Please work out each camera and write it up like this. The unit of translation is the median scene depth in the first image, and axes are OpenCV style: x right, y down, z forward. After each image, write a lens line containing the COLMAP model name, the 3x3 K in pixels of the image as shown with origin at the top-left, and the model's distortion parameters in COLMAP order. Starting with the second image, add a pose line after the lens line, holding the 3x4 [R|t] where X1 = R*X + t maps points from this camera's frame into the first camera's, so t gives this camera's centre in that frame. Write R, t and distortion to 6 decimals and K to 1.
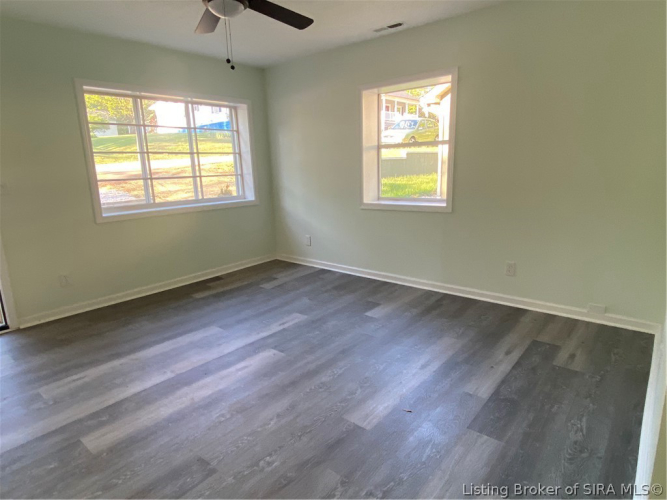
lens RADIAL K [[394.3, 0, 340.5], [0, 394.3, 253.5], [0, 0, 1]] dist [0.003188, -0.006814]
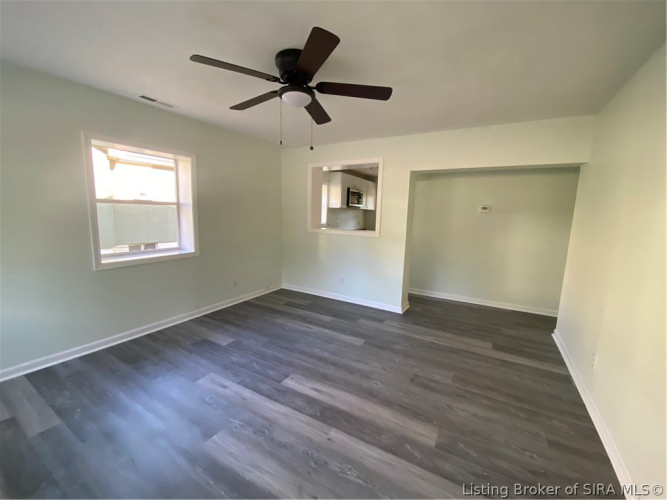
lens RADIAL K [[271.4, 0, 333.9], [0, 271.4, 250.3], [0, 0, 1]] dist [-0.010530, -0.000922]
pose [[-0.166020, -0.117957, 0.979042, -0.798196], [0.198385, 0.968527, 0.150331, -0.191456], [-0.965961, 0.219185, -0.137394, 0.748834]]
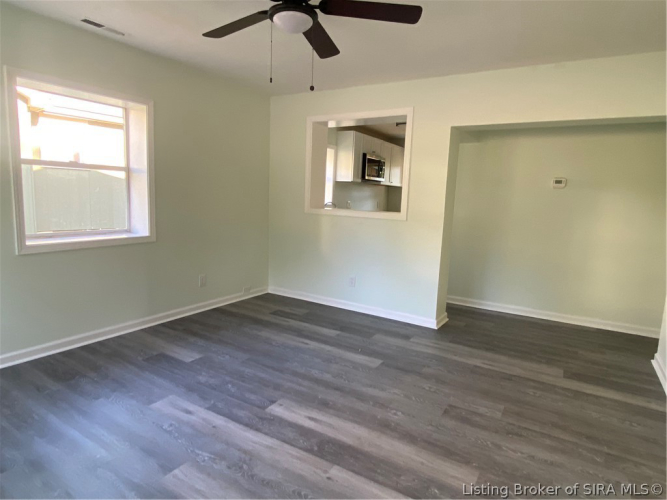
lens RADIAL K [[394.3, 0, 331.3], [0, 394.3, 247.3], [0, 0, 1]] dist [0.003188, -0.006814]
pose [[-0.134010, -0.113562, 0.984452, -0.846749], [0.187589, 0.972544, 0.137725, -0.160547], [-0.973063, 0.203128, -0.109027, 0.756824]]
